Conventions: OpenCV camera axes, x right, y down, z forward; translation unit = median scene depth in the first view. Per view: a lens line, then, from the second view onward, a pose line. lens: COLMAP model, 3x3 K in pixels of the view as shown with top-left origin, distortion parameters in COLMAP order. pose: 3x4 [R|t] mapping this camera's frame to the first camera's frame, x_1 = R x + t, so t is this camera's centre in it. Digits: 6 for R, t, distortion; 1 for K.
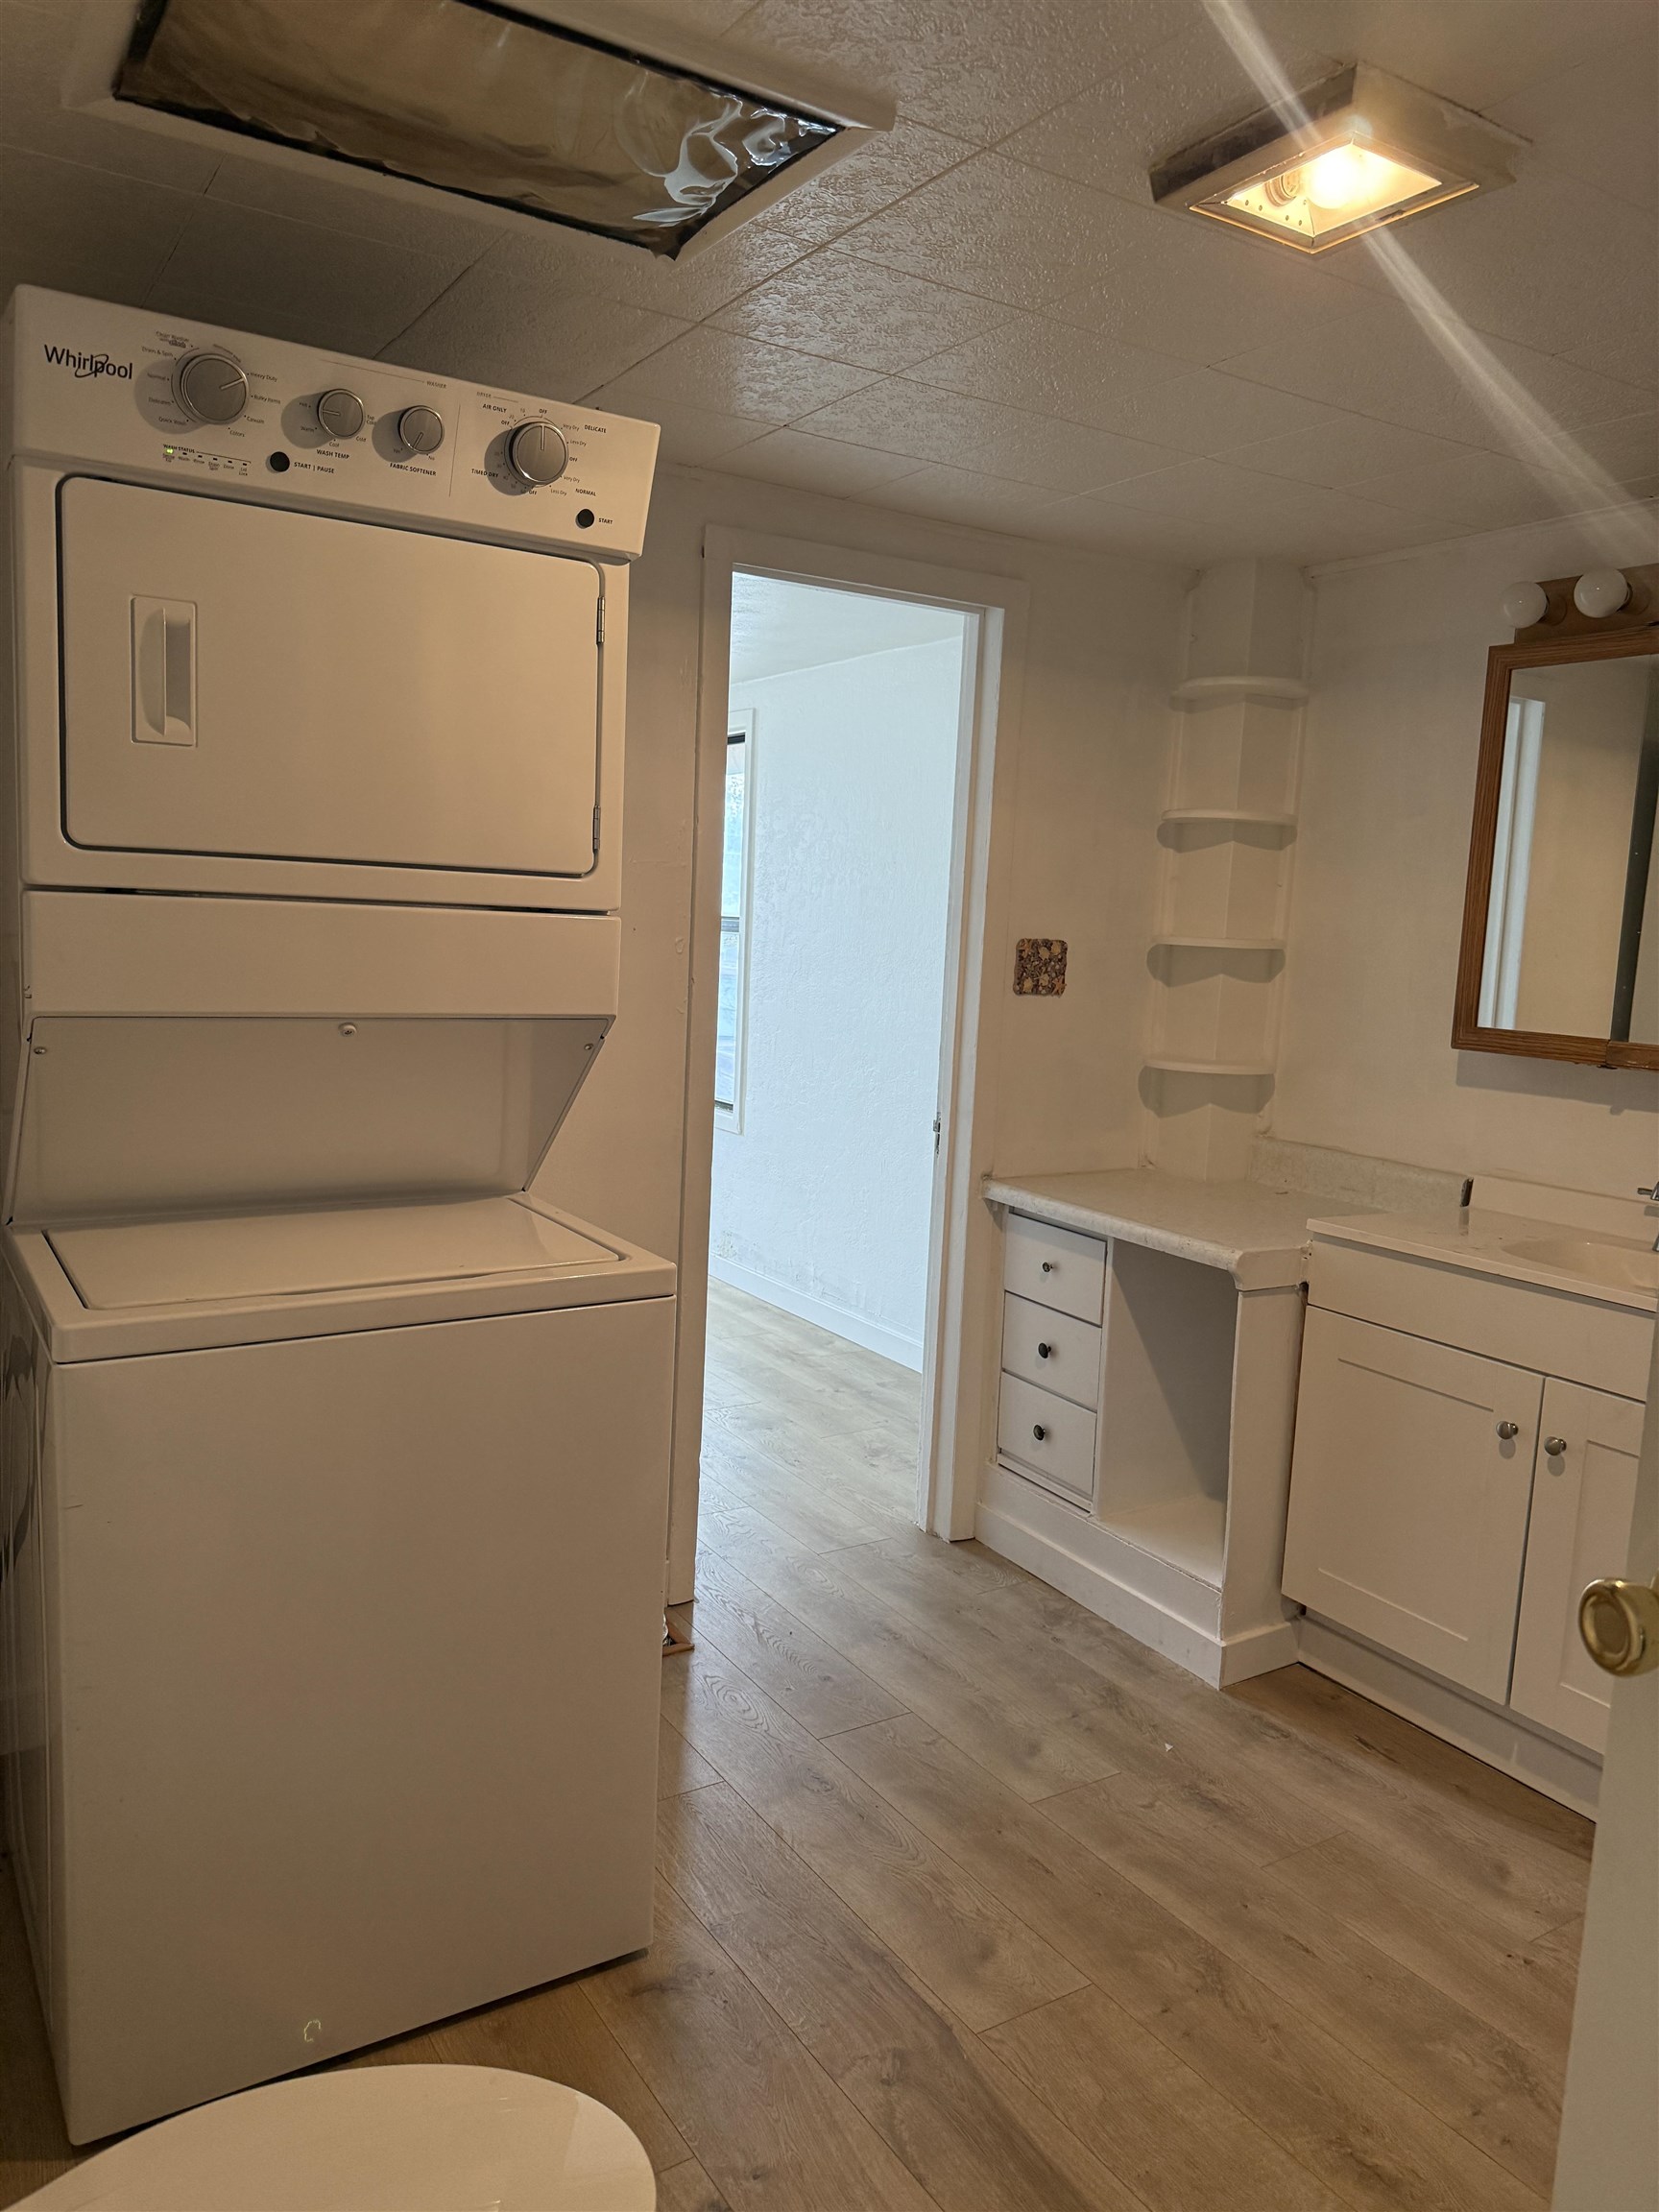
lens RADIAL K [[1566.2, 0, 828.3], [0, 1566.2, 1105.2], [0, 0, 1]] dist [-0.002429, -0.001429]
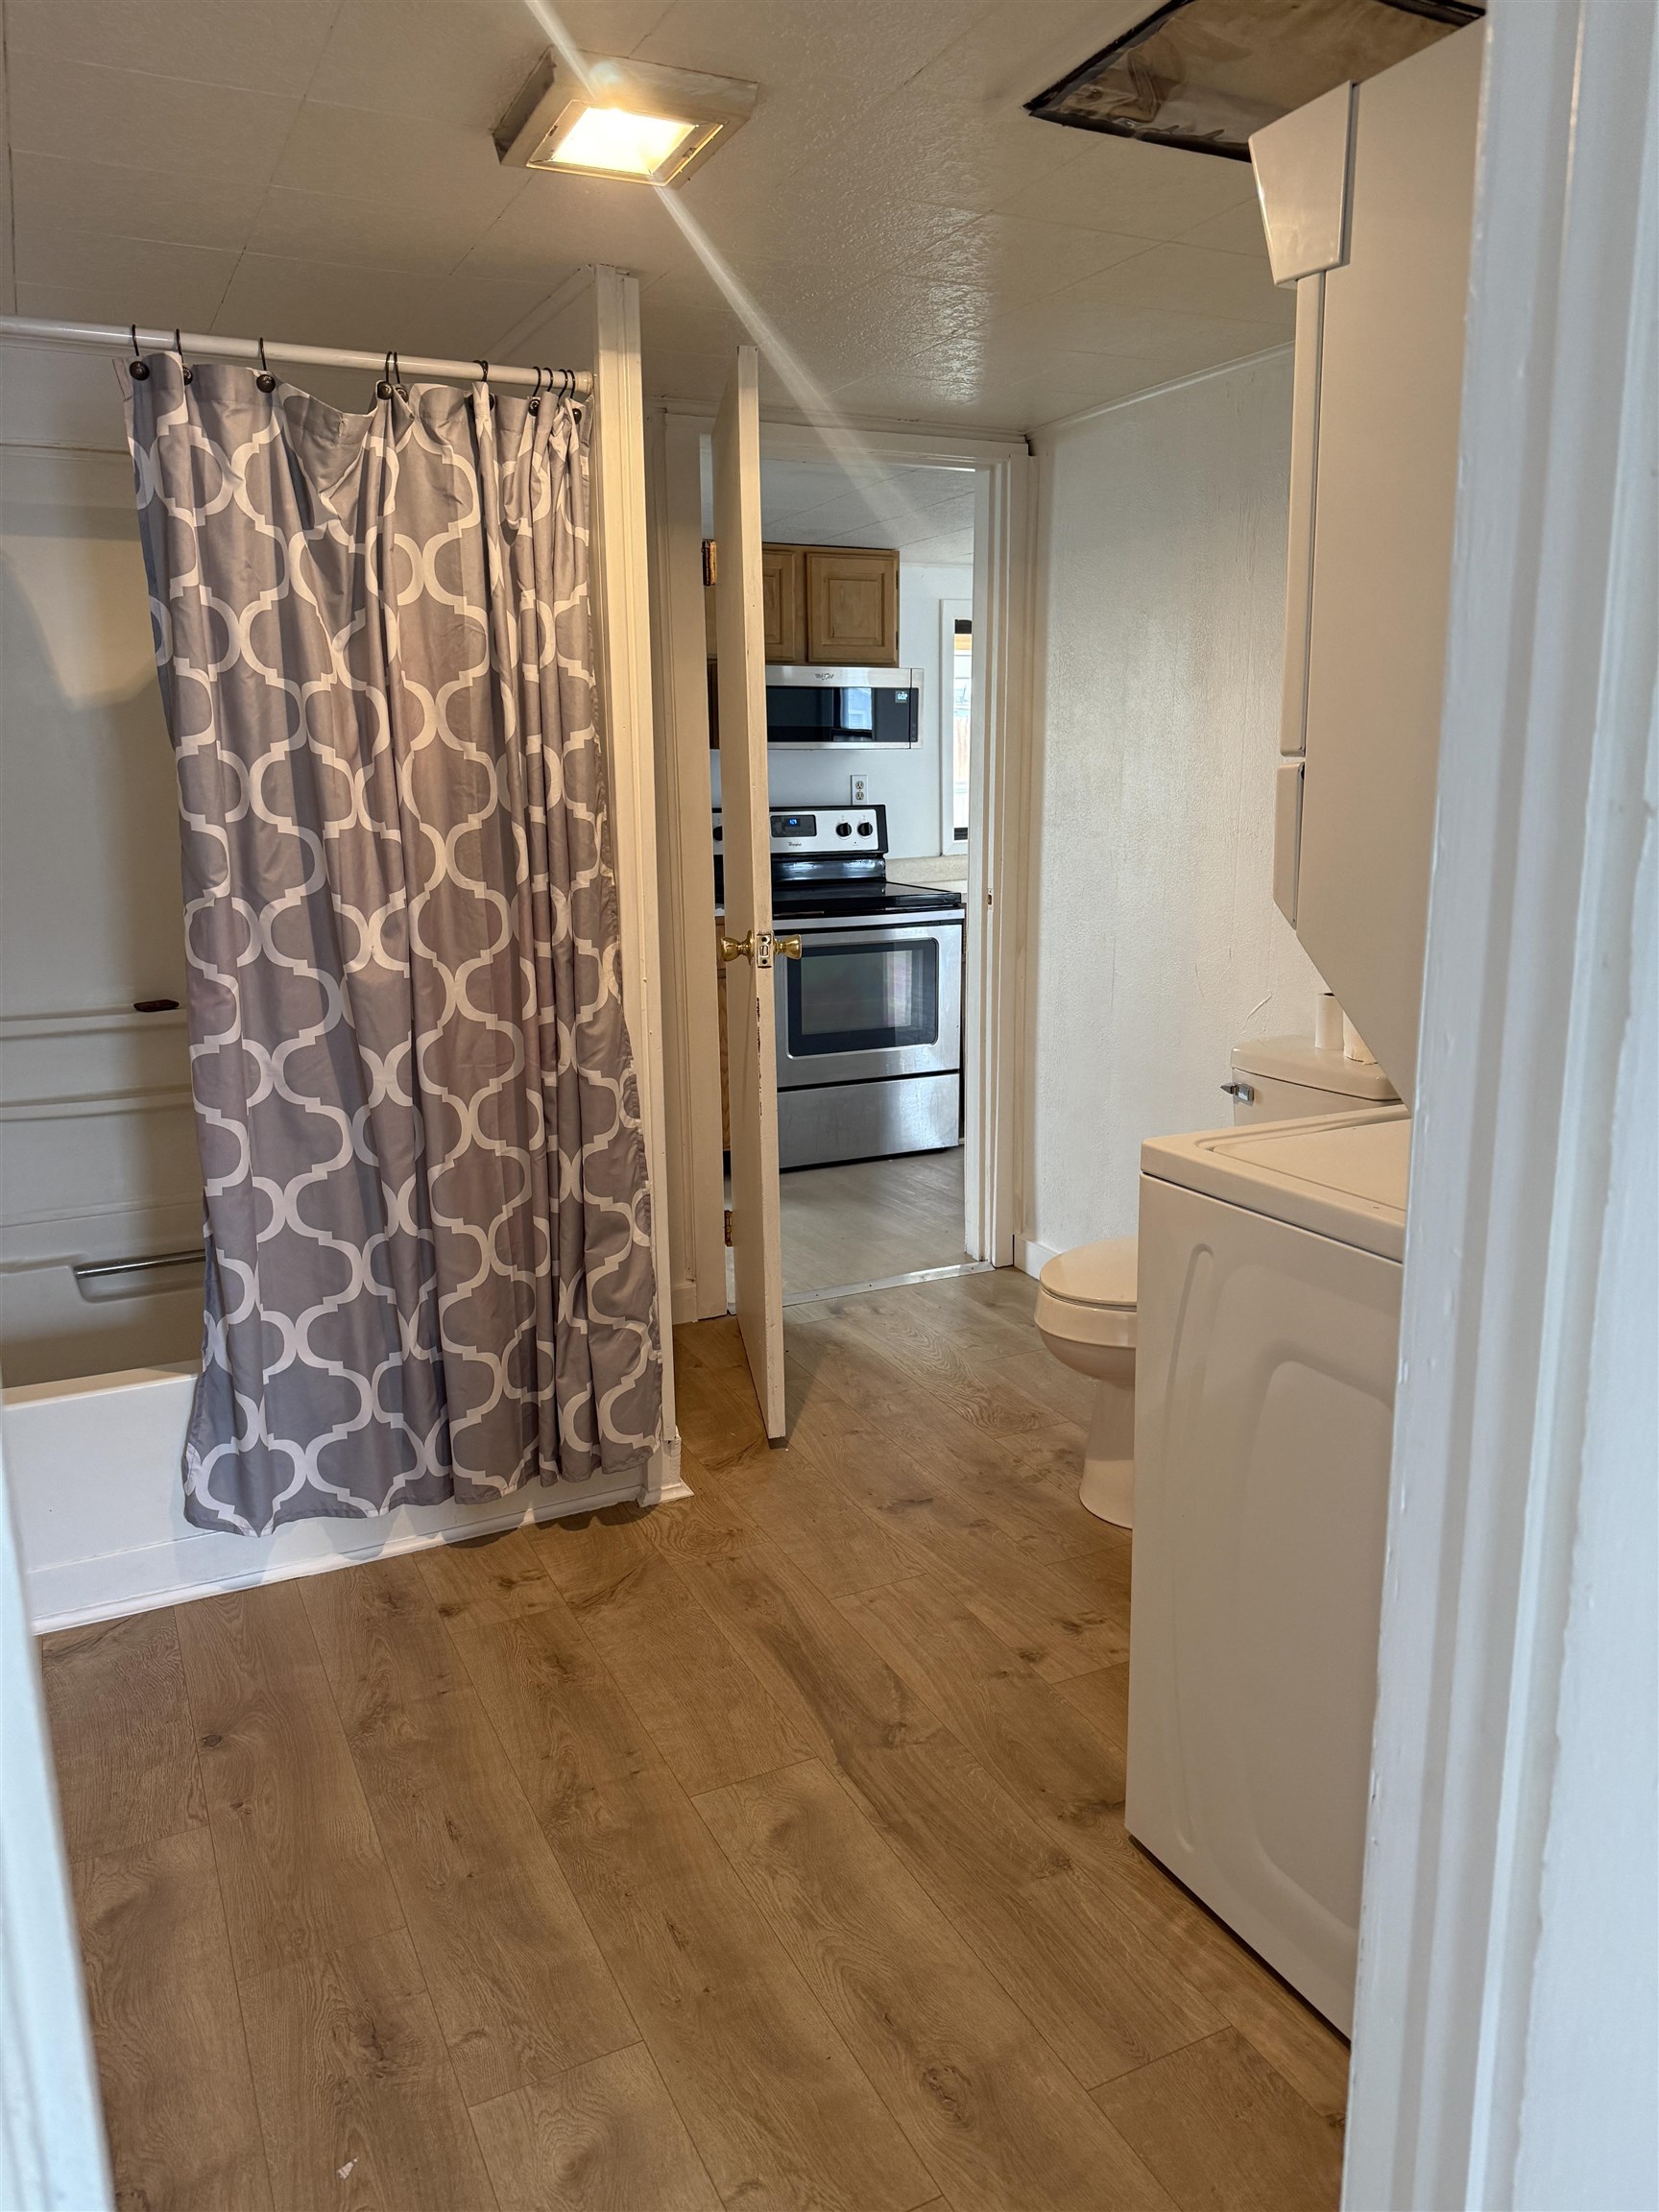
lens RADIAL K [[1566.2, 0, 827.4], [0, 1566.2, 1110.3], [0, 0, 1]] dist [-0.002429, -0.001429]
pose [[-0.993718, -0.056594, 0.096550, 0.003617], [-0.021193, 0.942267, 0.334193, -0.205387], [-0.109889, 0.330047, -0.937546, 1.719195]]
